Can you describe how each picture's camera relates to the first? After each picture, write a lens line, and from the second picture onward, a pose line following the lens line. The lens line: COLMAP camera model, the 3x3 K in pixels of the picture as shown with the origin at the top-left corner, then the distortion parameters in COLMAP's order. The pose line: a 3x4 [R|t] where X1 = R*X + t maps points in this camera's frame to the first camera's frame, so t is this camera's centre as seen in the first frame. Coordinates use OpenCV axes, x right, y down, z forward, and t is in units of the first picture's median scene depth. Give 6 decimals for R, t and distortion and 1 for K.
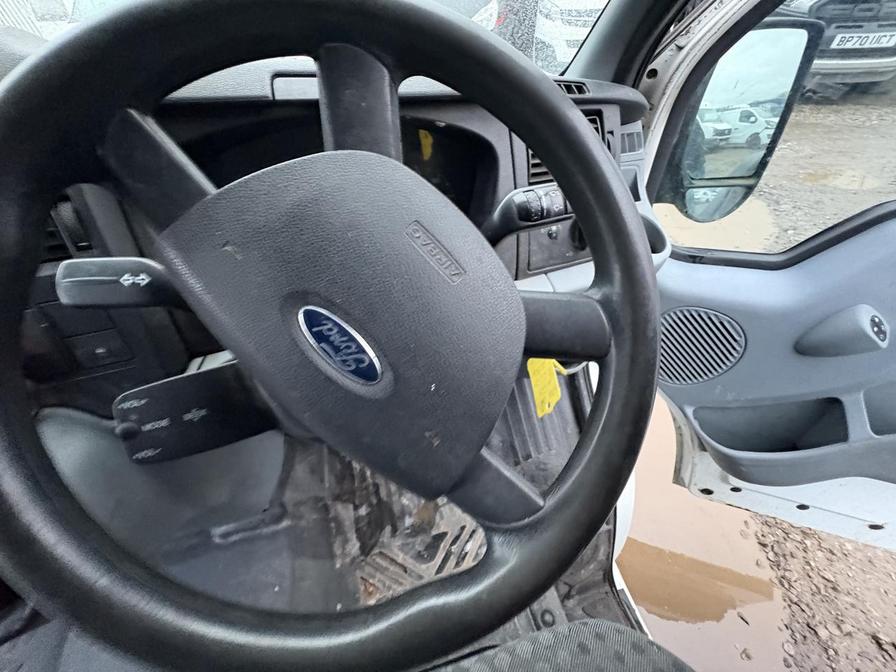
lens RADIAL K [[356.7, 0, 446.2], [0, 356.7, 337.1], [0, 0, 1]] dist [-0.000863, 0.000465]
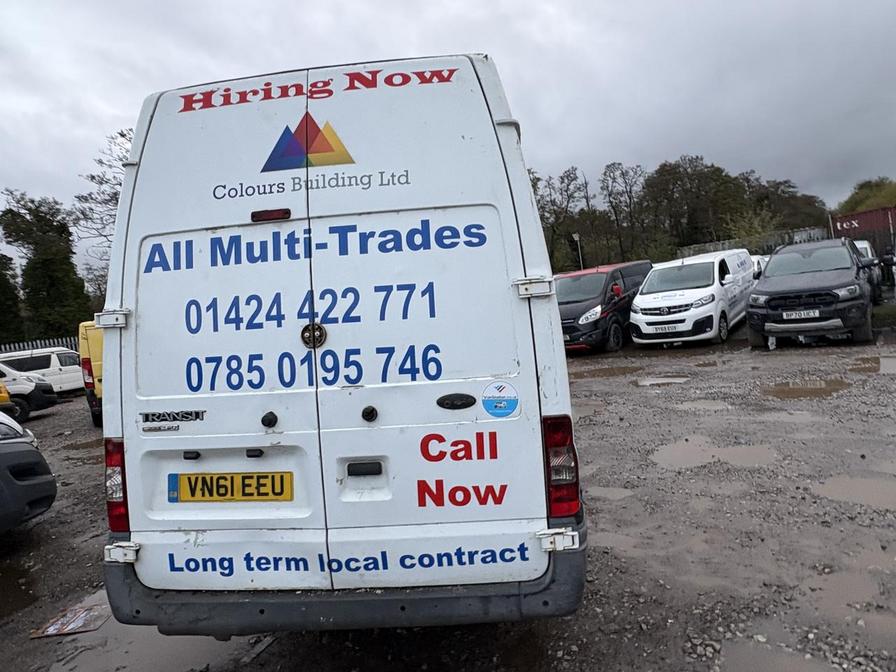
lens RADIAL K [[547.2, 0, 451.0], [0, 547.2, 336.5], [0, 0, 1]] dist [0.001674, -0.003632]
pose [[0.928152, -0.024342, -0.371404, 3.141510], [-0.221319, 0.766191, -0.603299, 6.474235], [0.299252, 0.642152, 0.705754, -6.925277]]
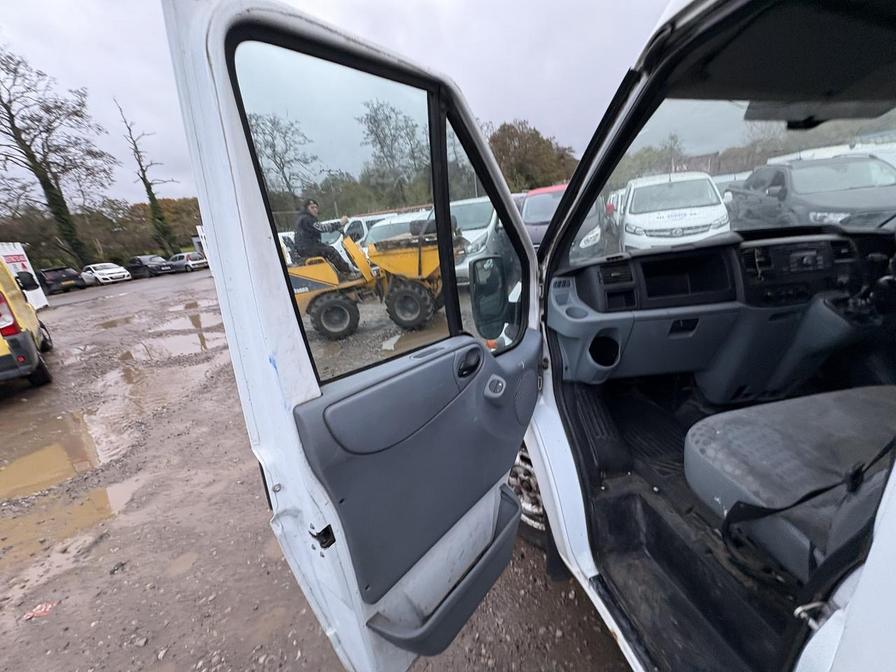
lens RADIAL K [[356.7, 0, 447.7], [0, 356.7, 336.8], [0, 0, 1]] dist [-0.000863, 0.000465]
pose [[0.994811, -0.005141, -0.101612, -2.437569], [-0.041159, 0.893018, -0.448134, 1.270263], [0.093045, 0.449991, 0.888173, -1.369247]]
